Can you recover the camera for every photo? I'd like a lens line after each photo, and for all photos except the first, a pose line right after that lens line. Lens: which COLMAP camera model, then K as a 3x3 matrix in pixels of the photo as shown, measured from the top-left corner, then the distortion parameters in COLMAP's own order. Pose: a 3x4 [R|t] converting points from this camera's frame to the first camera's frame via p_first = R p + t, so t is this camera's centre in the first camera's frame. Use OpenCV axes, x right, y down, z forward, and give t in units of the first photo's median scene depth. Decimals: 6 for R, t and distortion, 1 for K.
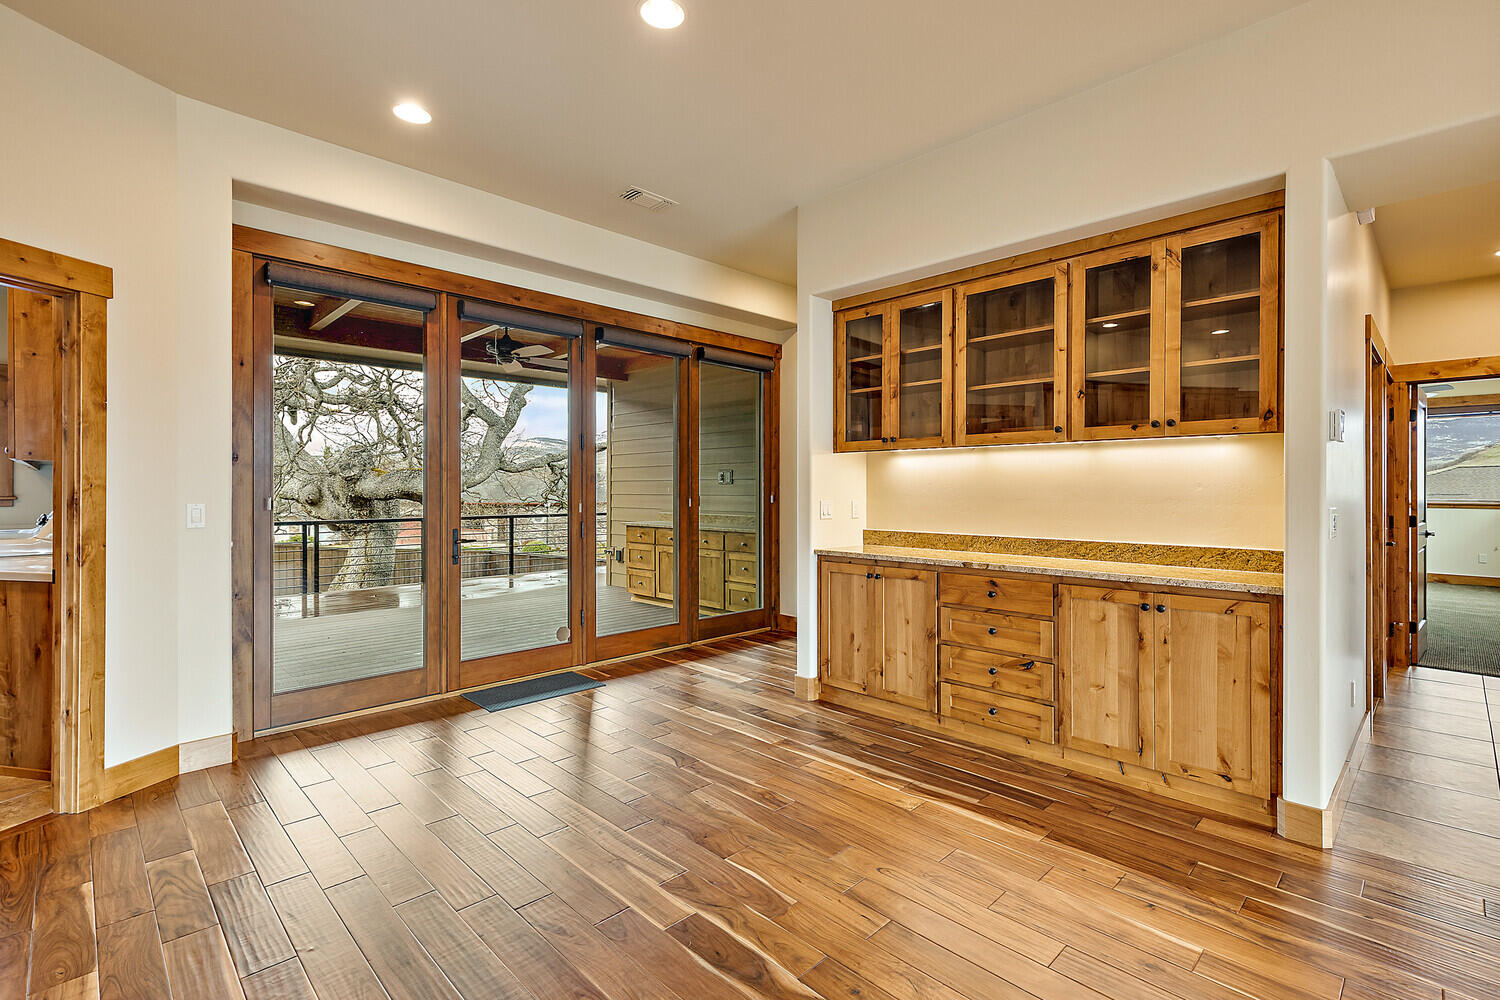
lens RADIAL K [[683.5, 0, 765.5], [0, 683.5, 491.2], [0, 0, 1]] dist [0.002751, 0.000466]
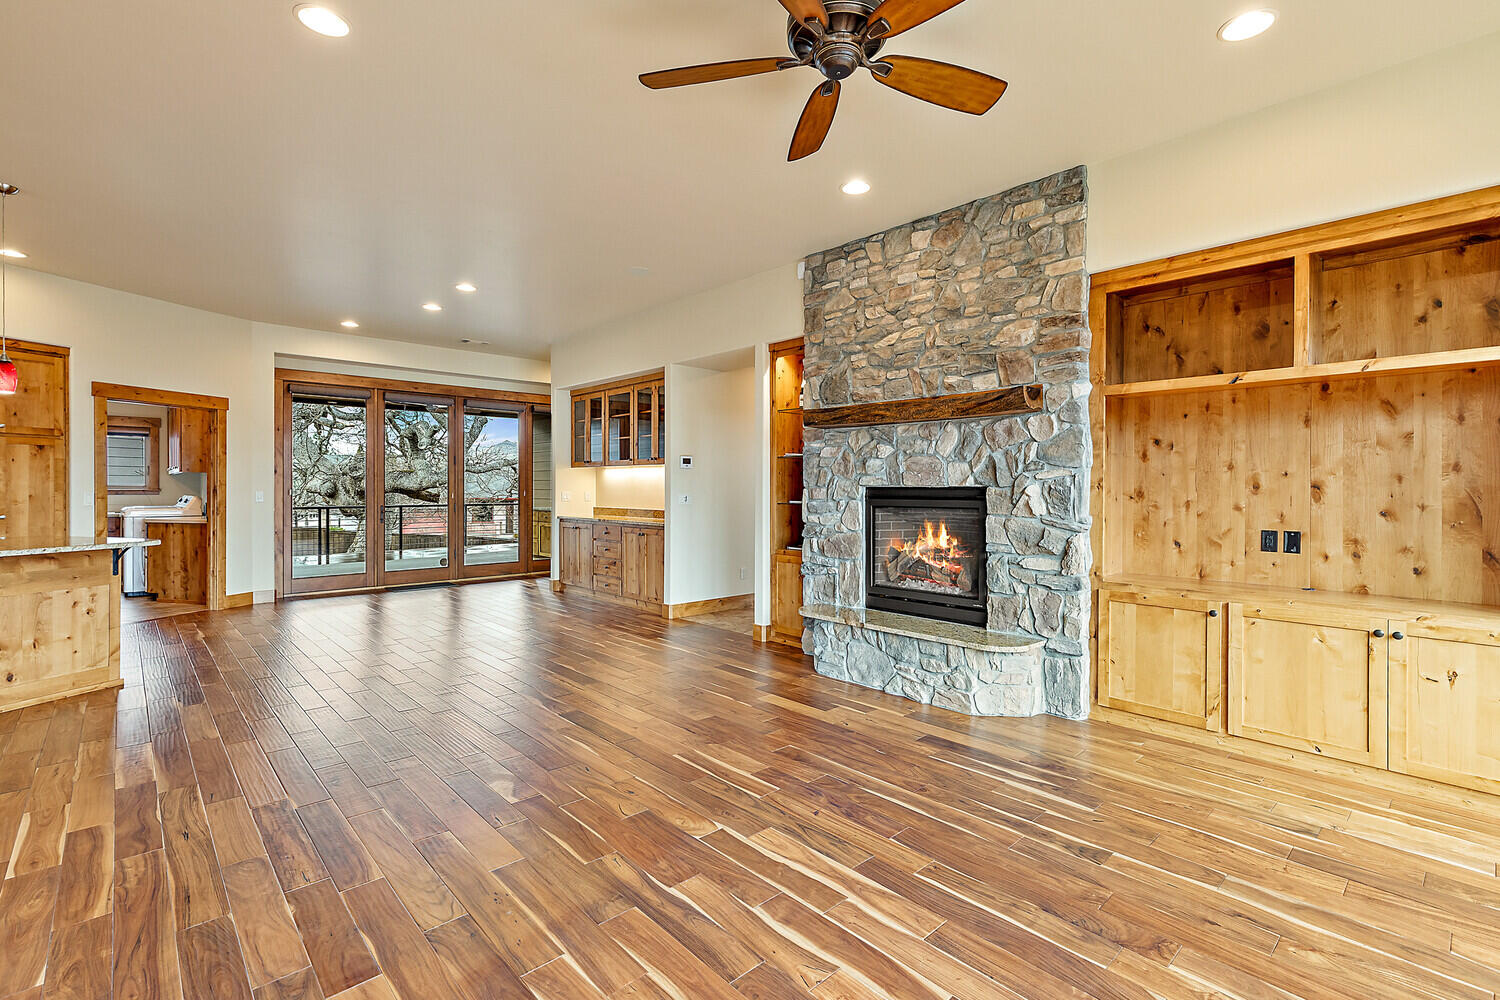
lens RADIAL K [[678.2, 0, 760.3], [0, 678.2, 489.1], [0, 0, 1]] dist [0.004249, 0.000030]
pose [[0.999275, 0.001345, -0.038045, 0.853983], [-0.001291, 0.999998, 0.001446, 0.003431], [0.038046, -0.001396, 0.999275, -1.109645]]
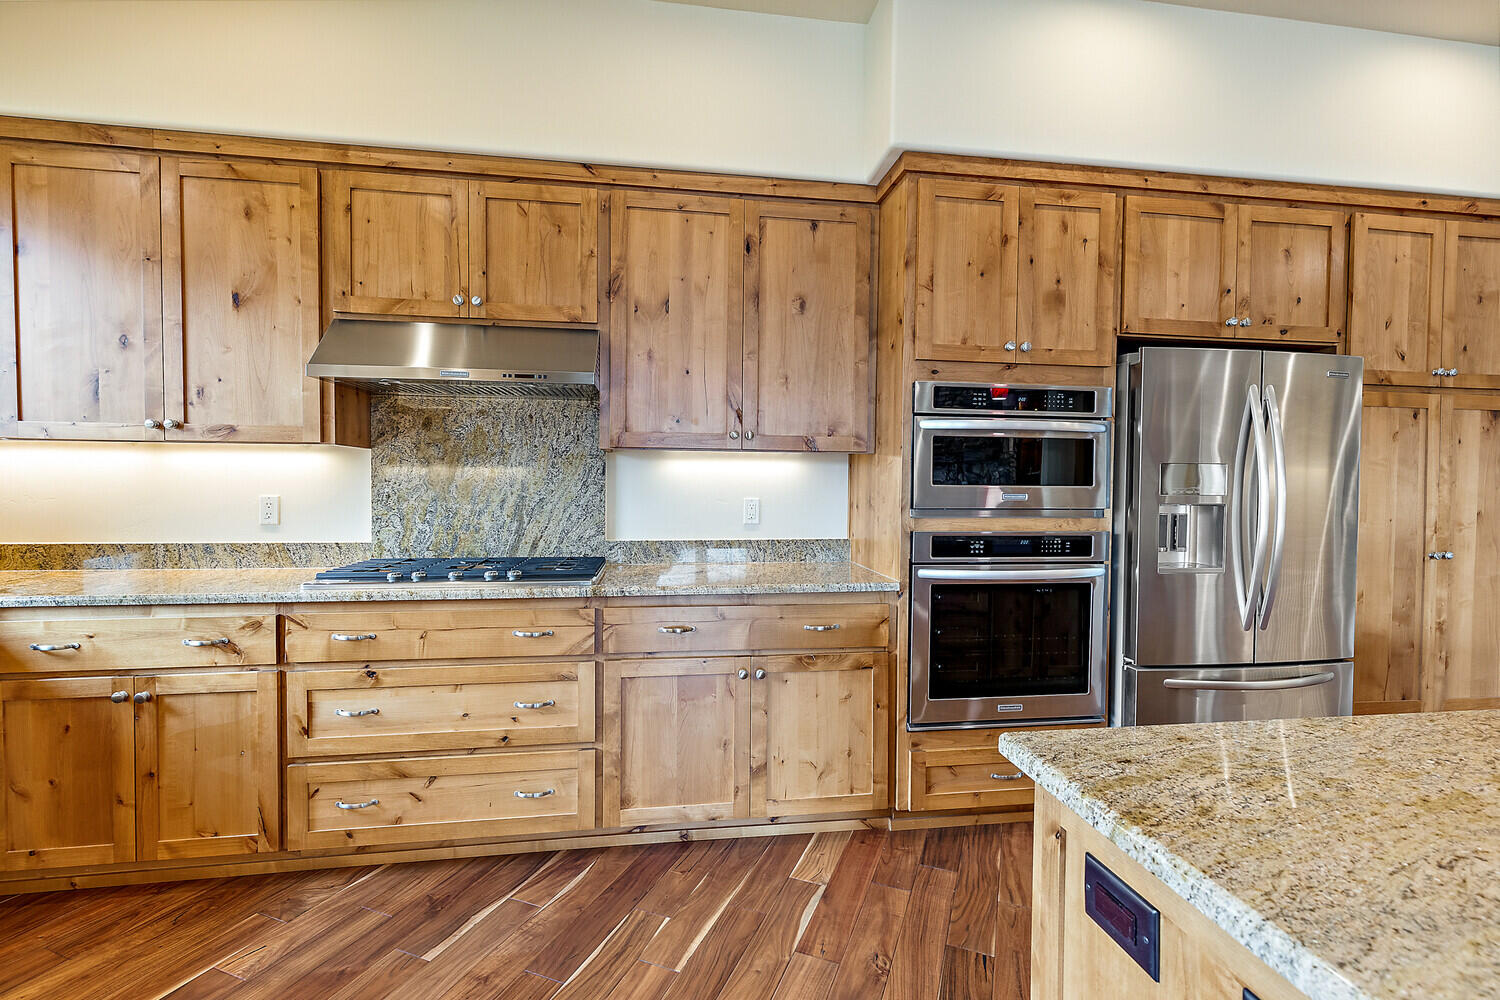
lens RADIAL K [[678.2, 0, 760.3], [0, 678.2, 489.1], [0, 0, 1]] dist [0.004249, 0.000030]
pose [[0.393324, 0.020706, -0.919167, -0.469296], [-0.012711, 0.999773, 0.017082, -0.006673], [0.919312, 0.004965, 0.393498, -0.671812]]
